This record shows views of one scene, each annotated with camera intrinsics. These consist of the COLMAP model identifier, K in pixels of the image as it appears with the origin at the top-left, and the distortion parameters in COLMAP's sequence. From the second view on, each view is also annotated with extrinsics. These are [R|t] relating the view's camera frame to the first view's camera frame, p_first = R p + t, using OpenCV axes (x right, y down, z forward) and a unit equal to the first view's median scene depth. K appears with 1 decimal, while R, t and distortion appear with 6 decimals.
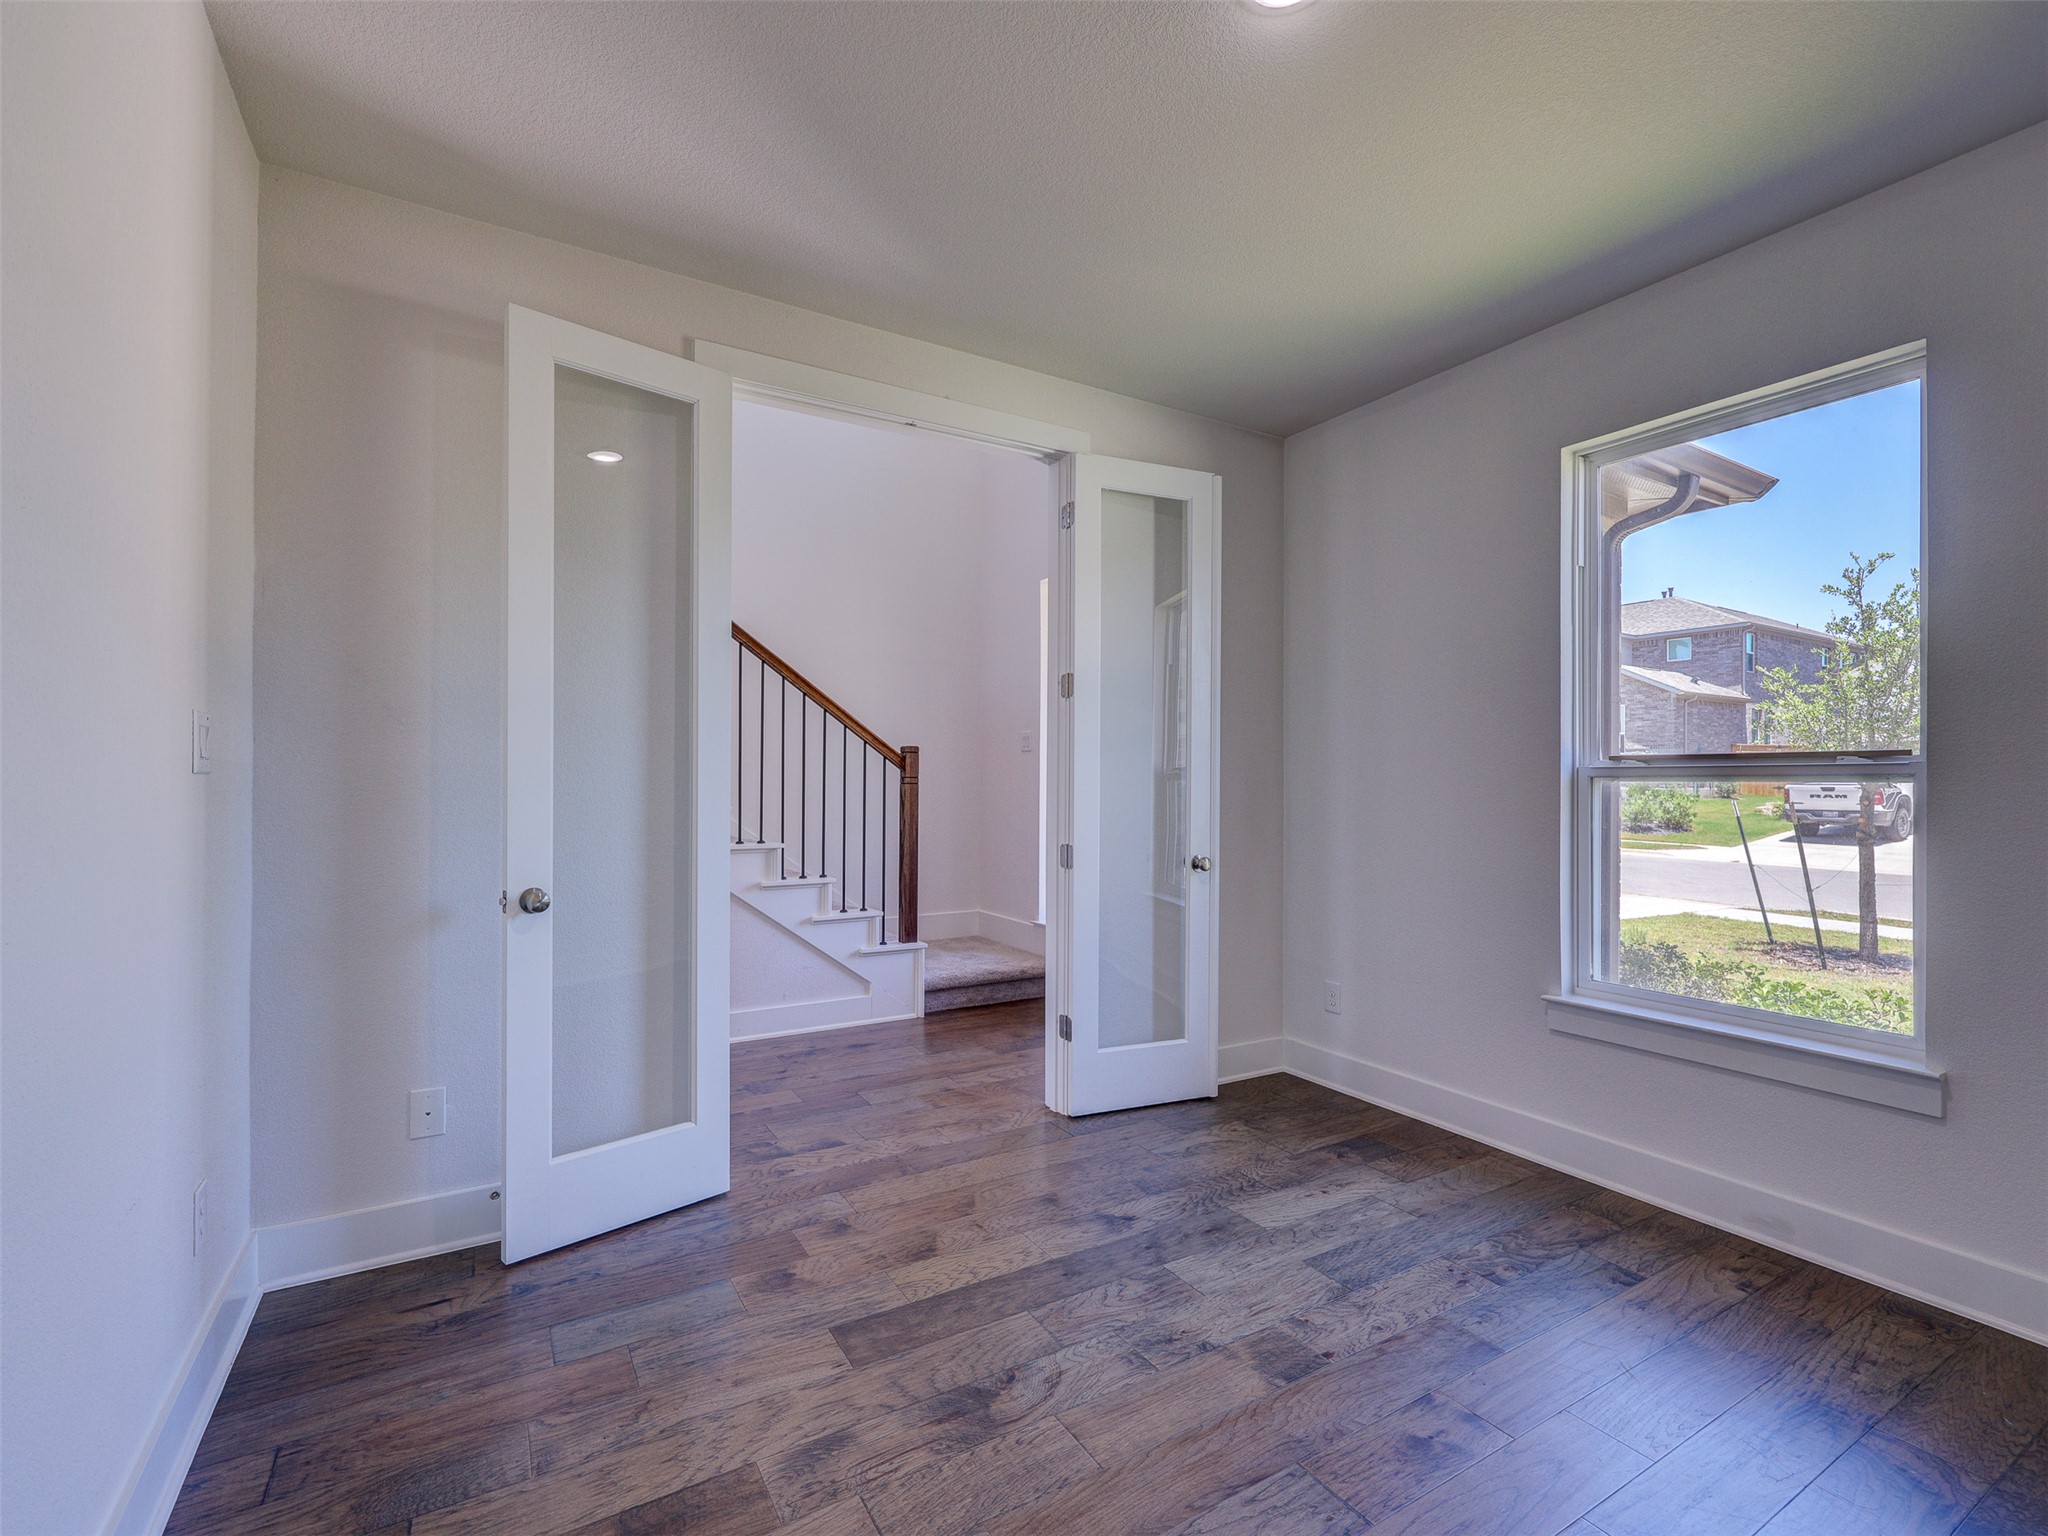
lens RADIAL K [[924.7, 0, 1019.9], [0, 924.7, 775.1], [0, 0, 1]] dist [0.000400, -0.000190]
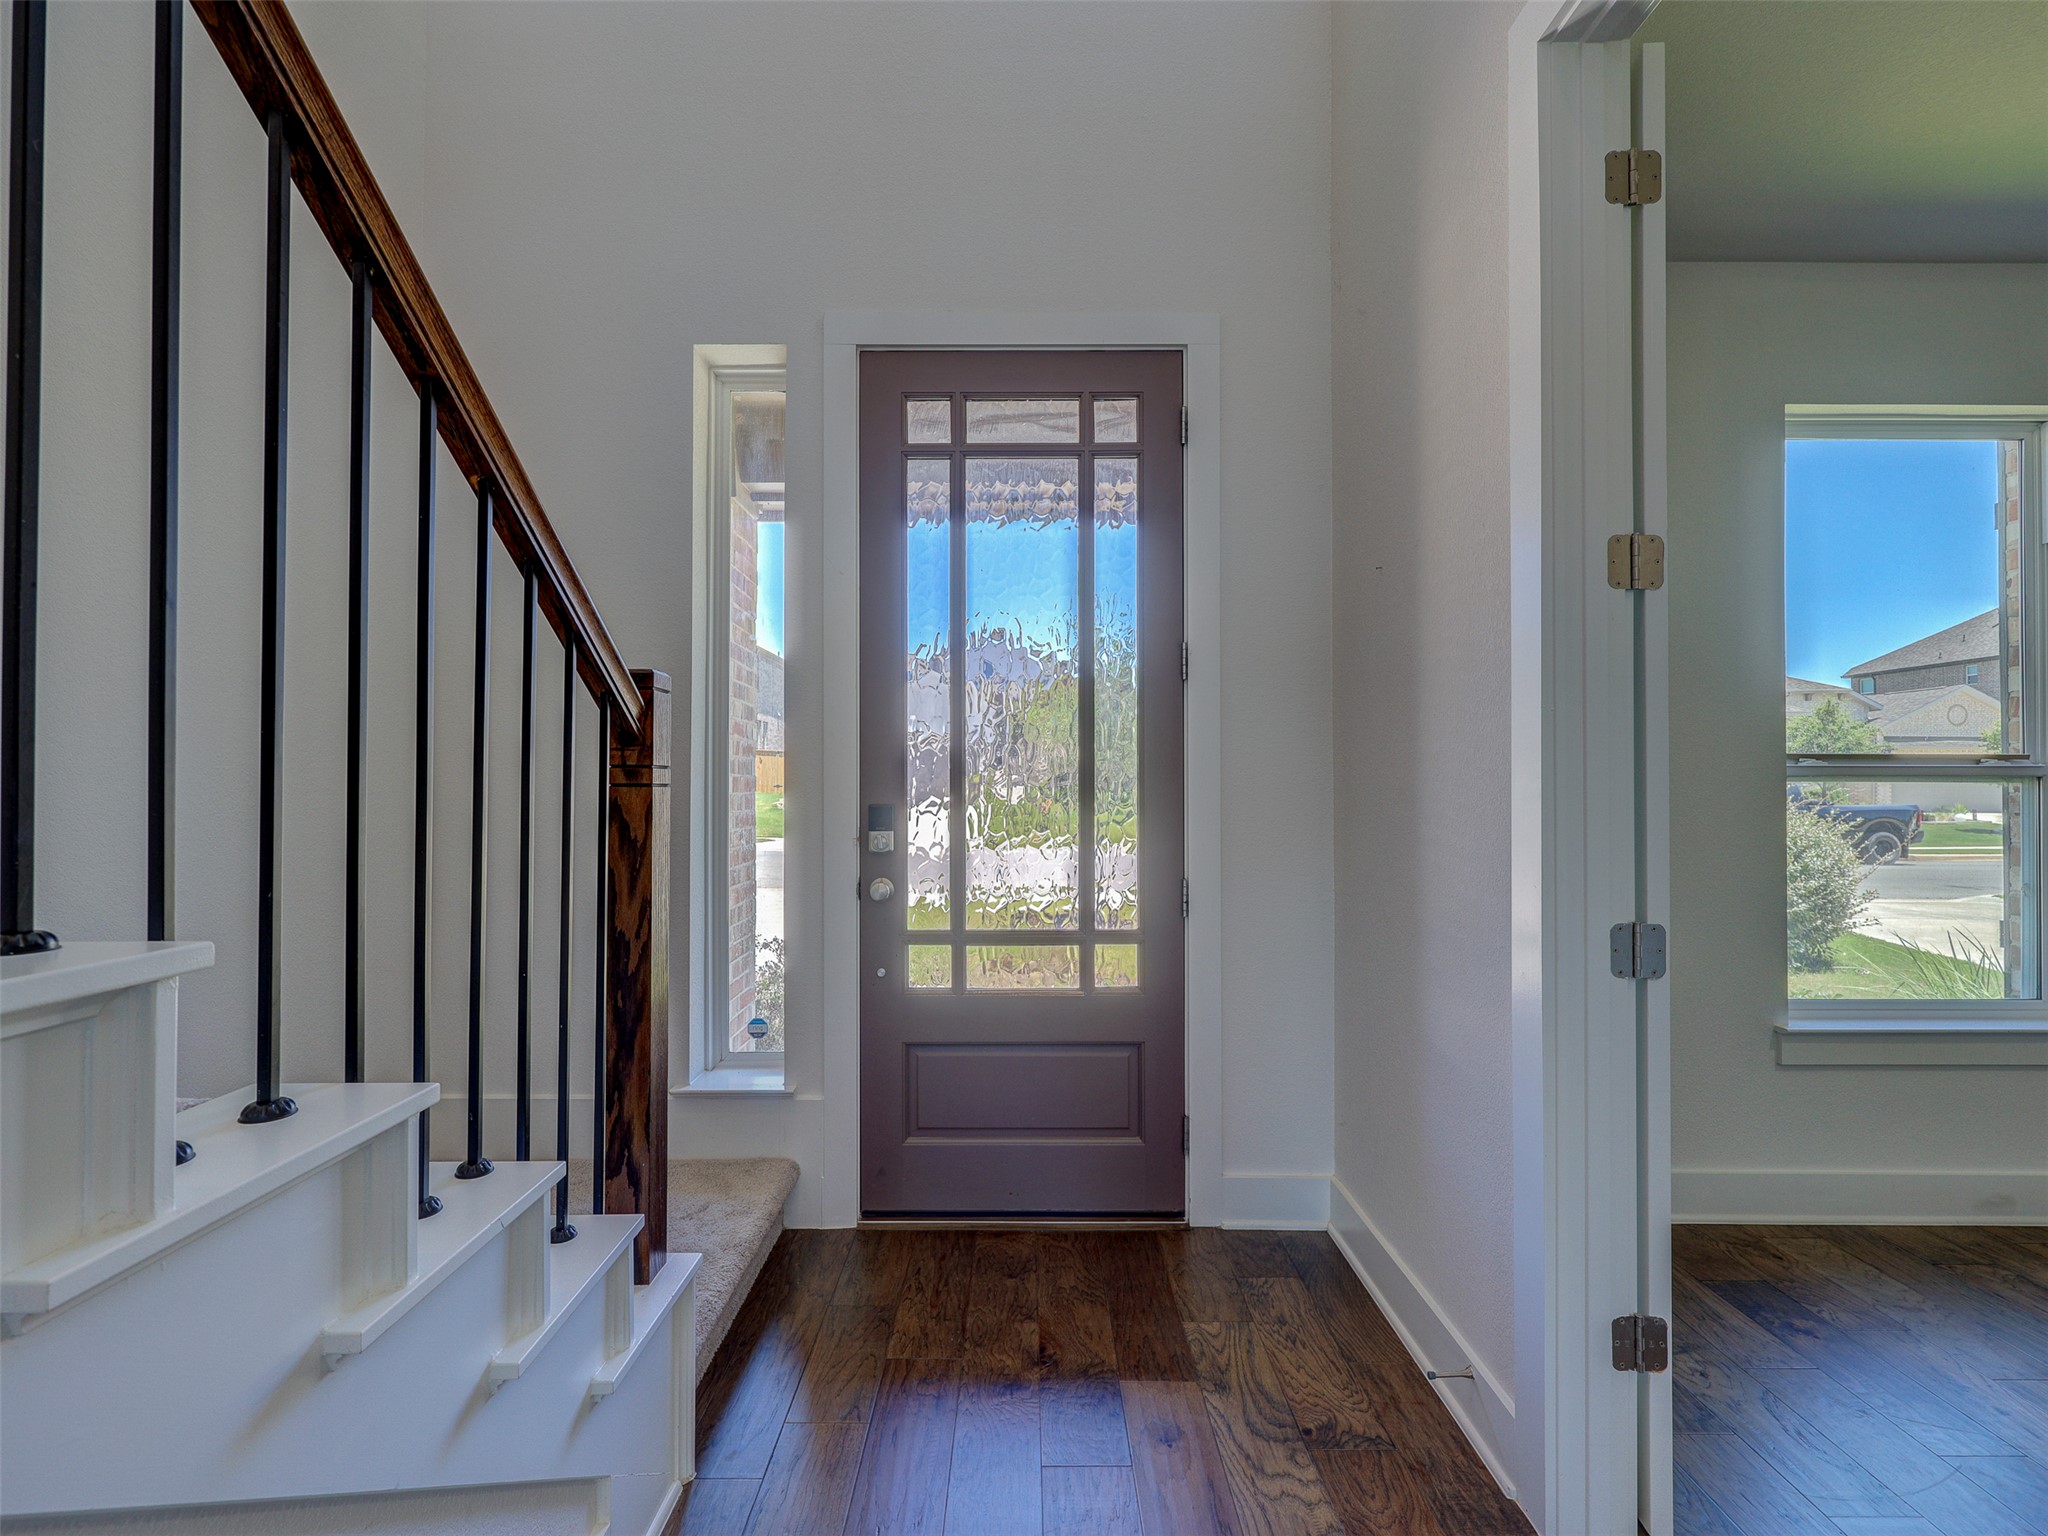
lens RADIAL K [[941.7, 0, 1024.0], [0, 941.7, 768.0], [0, 0, 1]] dist [-0.028950, 0.000311]
pose [[0.518335, 0.004445, 0.855166, -0.499575], [-0.002153, 0.999990, -0.003893, -0.002000], [-0.855175, 0.000177, 0.518340, 1.082754]]
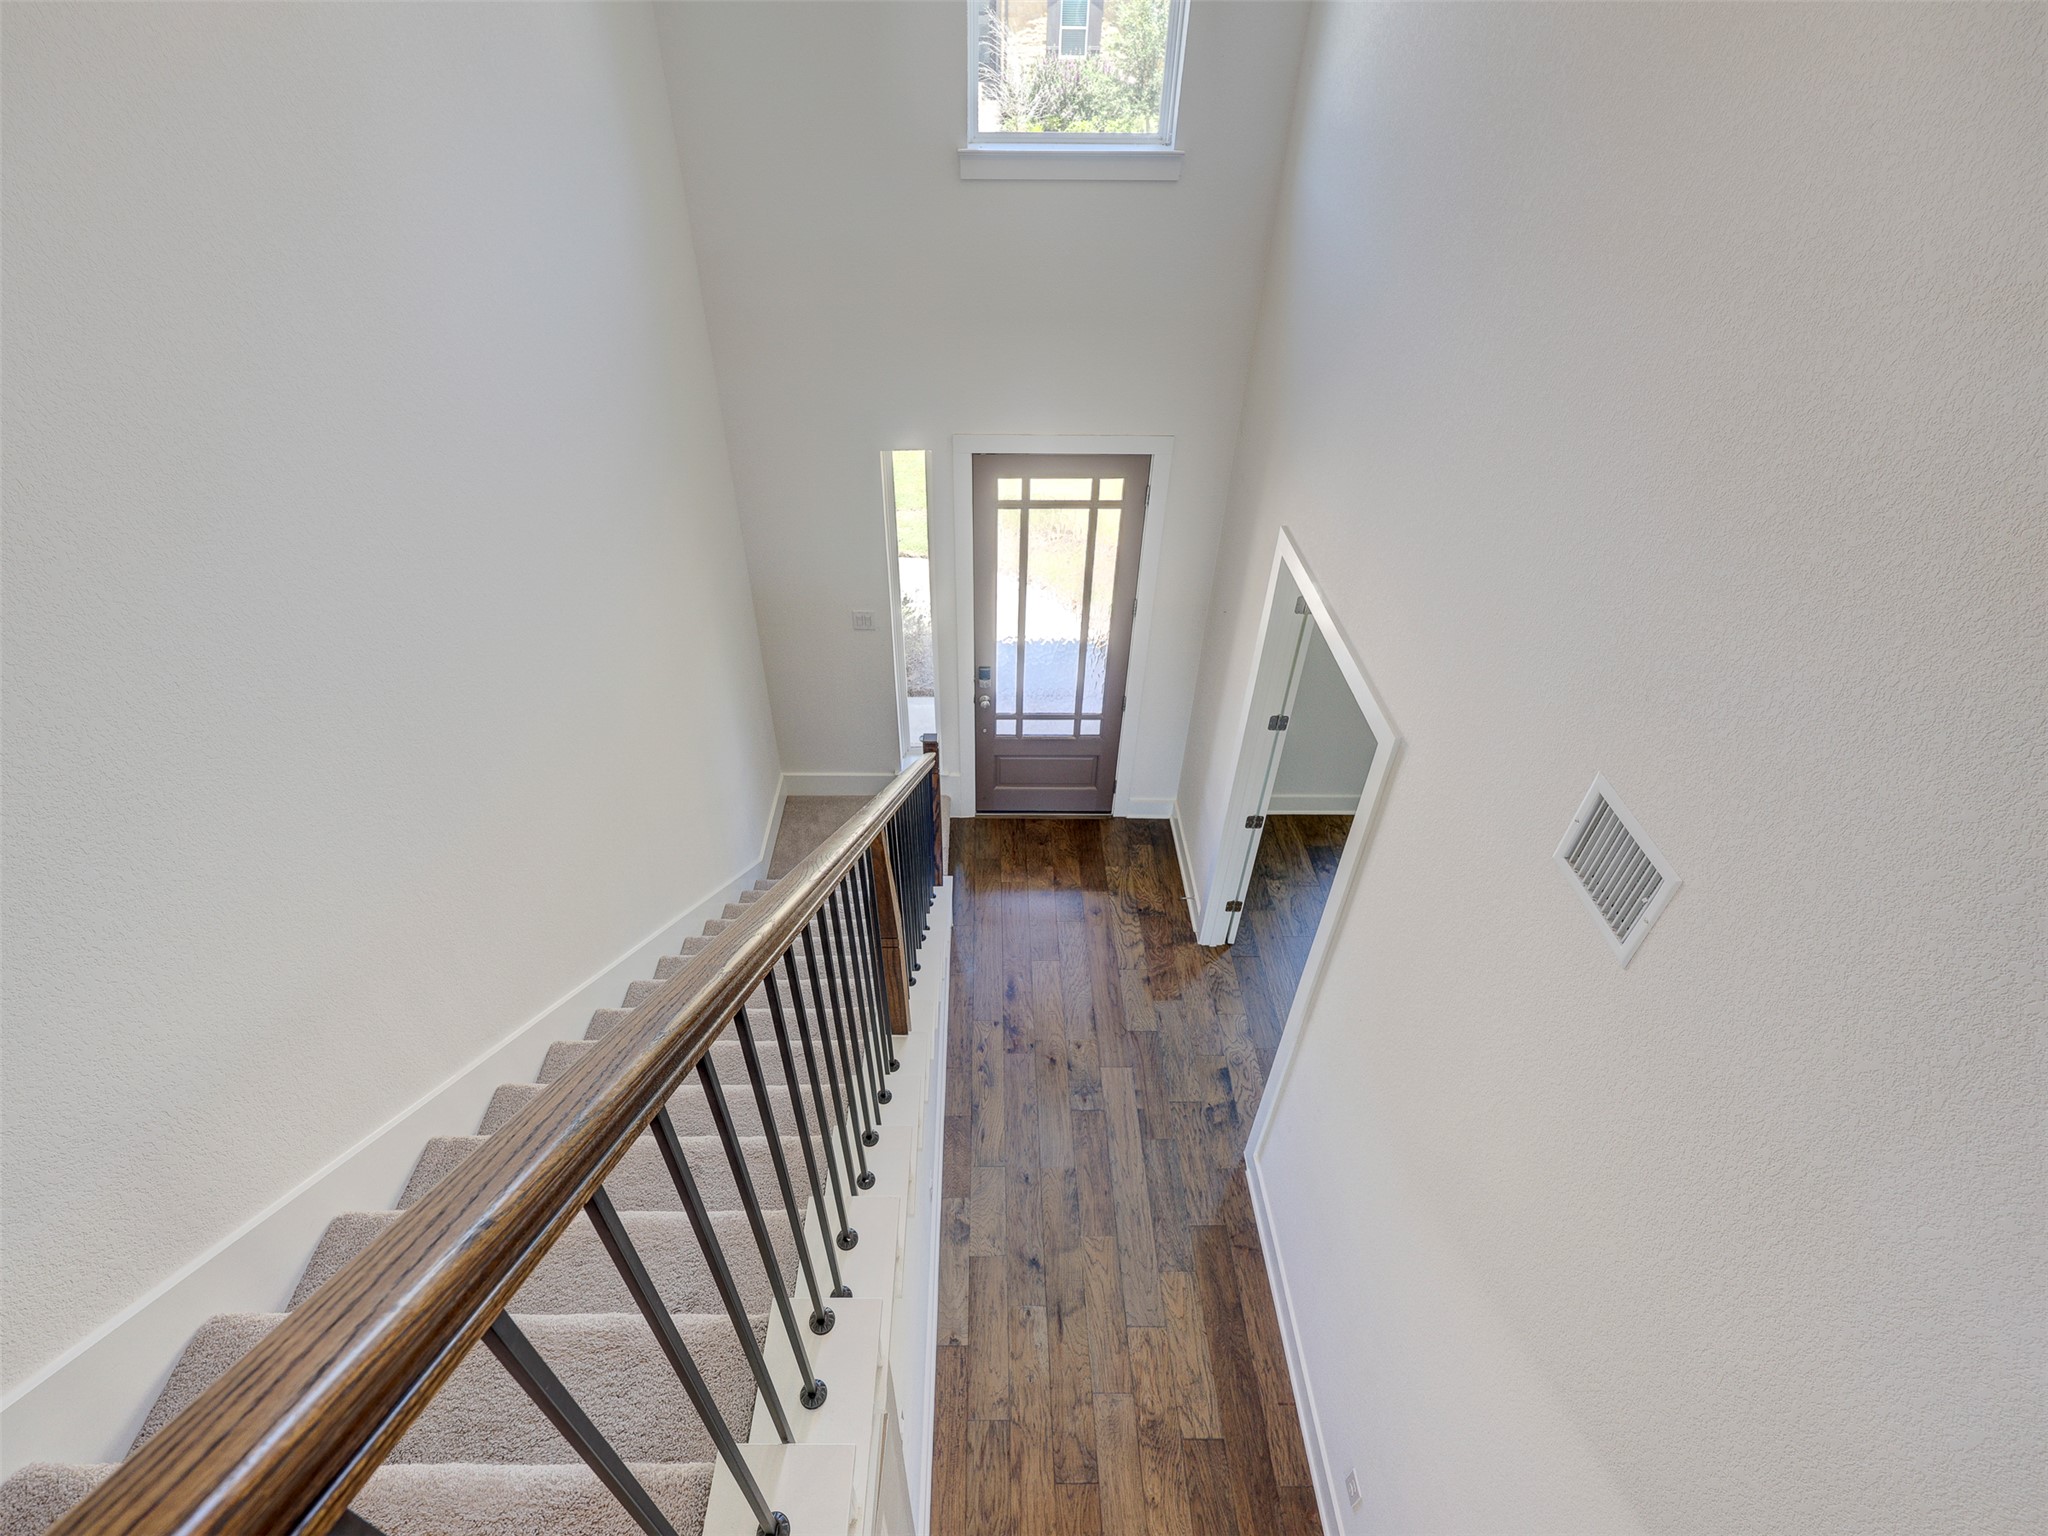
lens RADIAL K [[924.7, 0, 1019.9], [0, 924.7, 775.1], [0, 0, 1]] dist [0.000400, -0.000190]
pose [[0.496336, -0.542516, 0.677737, -1.067250], [-0.025315, 0.771309, 0.635958, -0.864501], [-0.867761, -0.332806, 0.369094, 0.872627]]
